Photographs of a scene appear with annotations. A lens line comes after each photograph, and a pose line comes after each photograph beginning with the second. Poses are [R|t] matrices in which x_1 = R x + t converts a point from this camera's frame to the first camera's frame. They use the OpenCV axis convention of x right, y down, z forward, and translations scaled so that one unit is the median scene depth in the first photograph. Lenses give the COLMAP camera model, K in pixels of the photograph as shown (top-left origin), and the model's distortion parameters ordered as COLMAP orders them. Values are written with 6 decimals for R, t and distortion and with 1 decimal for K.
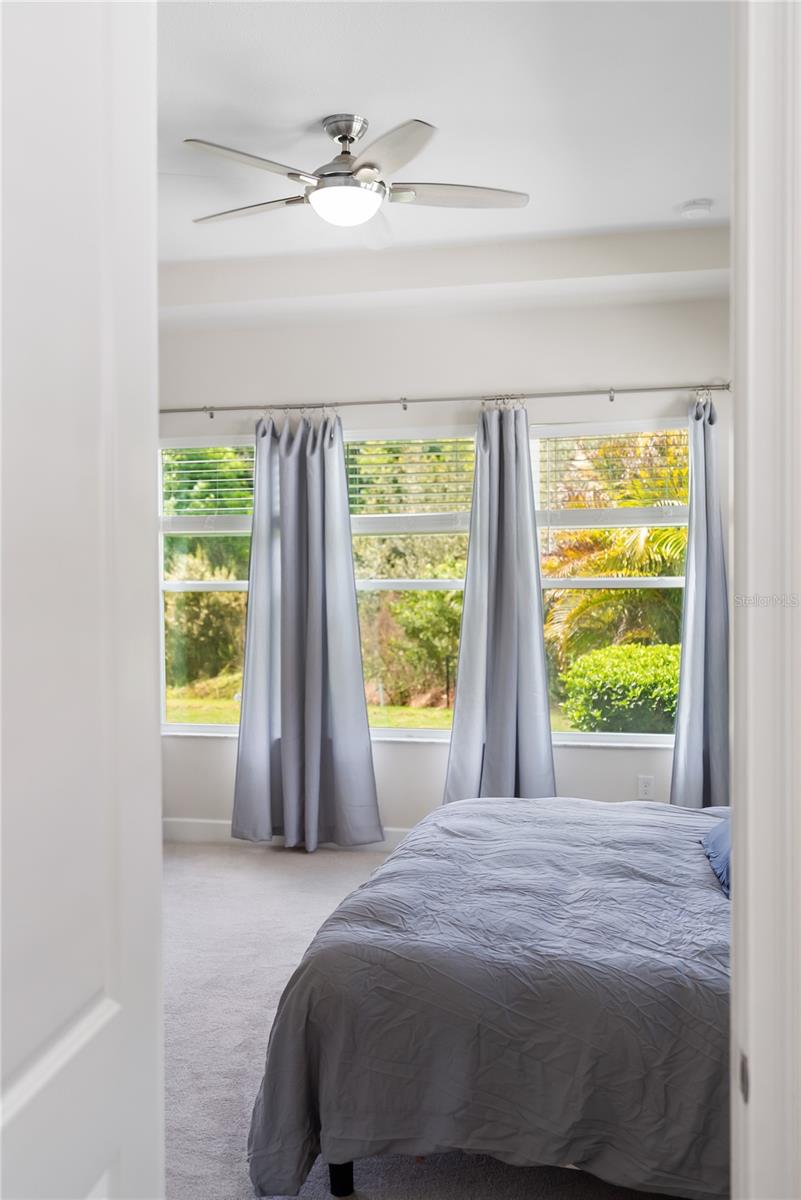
lens RADIAL K [[1106.0, 0, 400.5], [0, 1106.0, 600.0], [0, 0, 1]] dist [-0.001427, 0.005187]
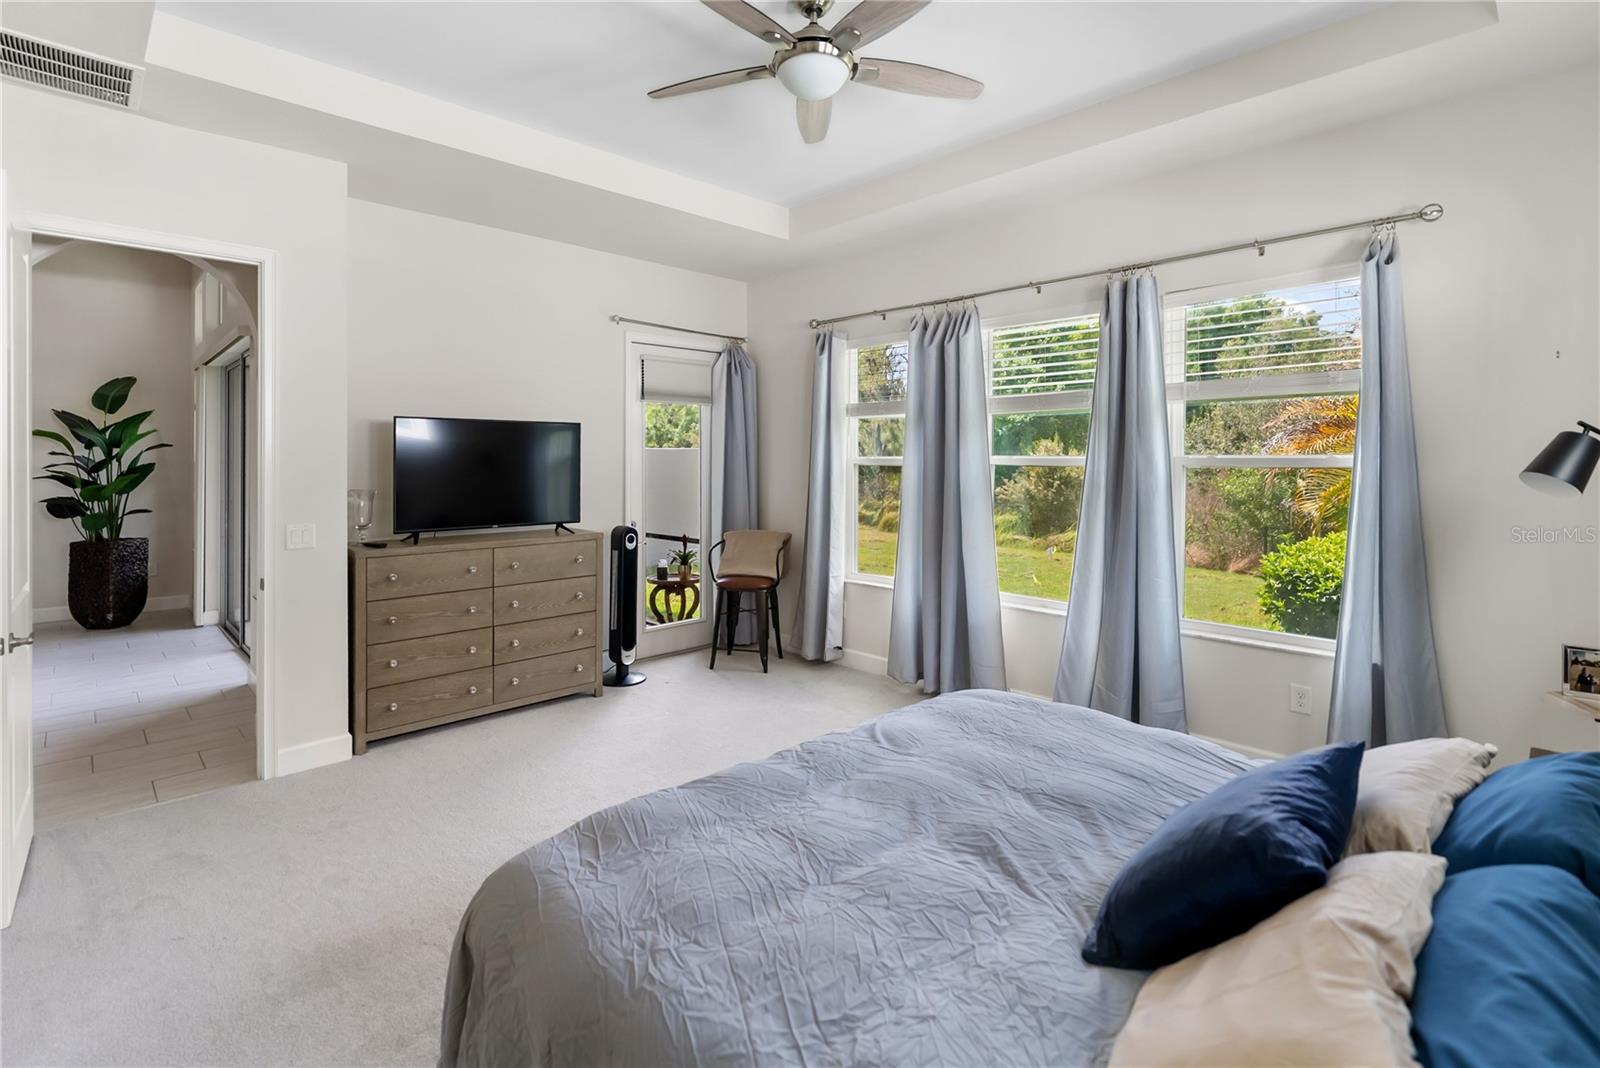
lens RADIAL K [[755.5, 0, 787.0], [0, 755.5, 467.1], [0, 0, 1]] dist [-0.002627, -0.000325]
pose [[0.831786, 0.012571, -0.554955, 0.213122], [-0.016352, 0.999865, -0.001860, -0.003197], [0.554856, 0.010622, 0.831878, 0.290188]]
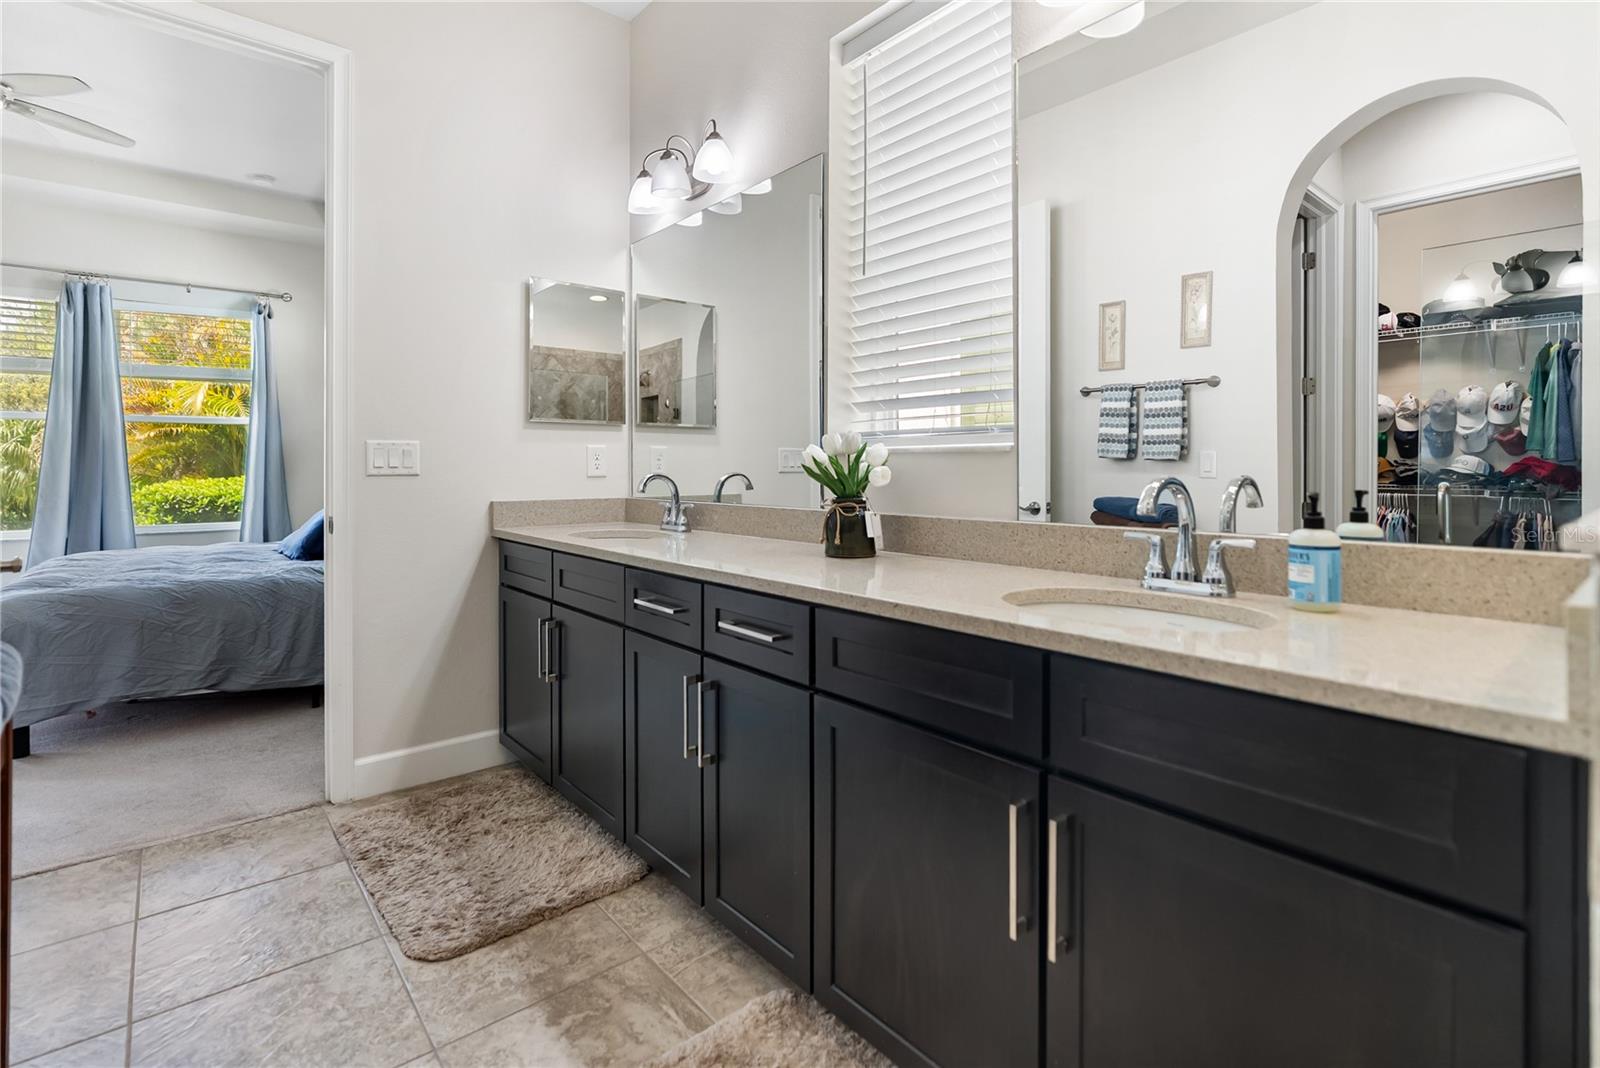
lens RADIAL K [[755.5, 0, 787.0], [0, 755.5, 467.1], [0, 0, 1]] dist [-0.002627, -0.000325]
pose [[0.620565, 0.006377, 0.784129, -0.093937], [0.007807, 0.999867, -0.014310, 0.067536], [-0.784116, 0.015002, 0.620433, -0.216286]]
